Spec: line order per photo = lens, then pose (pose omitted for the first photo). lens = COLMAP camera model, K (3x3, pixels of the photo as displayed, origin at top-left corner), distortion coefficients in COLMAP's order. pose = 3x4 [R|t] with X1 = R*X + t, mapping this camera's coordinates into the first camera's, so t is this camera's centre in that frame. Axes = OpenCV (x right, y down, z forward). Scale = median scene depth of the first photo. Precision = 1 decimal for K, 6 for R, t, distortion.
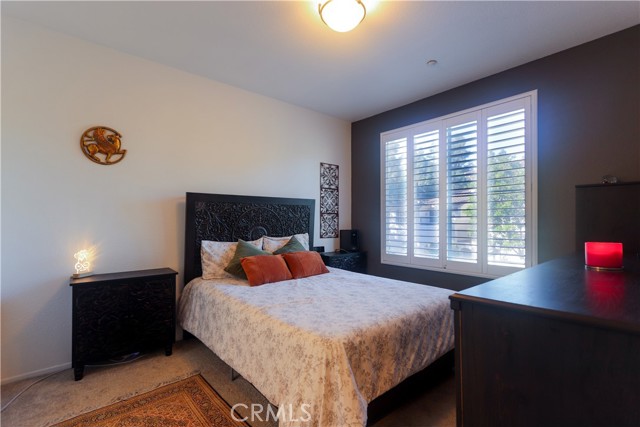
lens RADIAL K [[295.9, 0, 318.8], [0, 295.9, 220.4], [0, 0, 1]] dist [-0.003850, 0.002529]
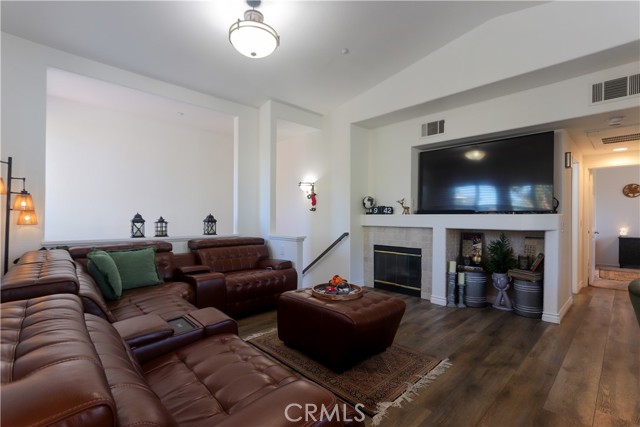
lens RADIAL K [[295.9, 0, 323.7], [0, 295.9, 216.1], [0, 0, 1]] dist [-0.003850, 0.002529]
pose [[0.074651, 0.003089, -0.997205, 1.951477], [0.001280, 0.999994, 0.003194, -0.034341], [0.997209, -0.001515, 0.074647, -2.240461]]
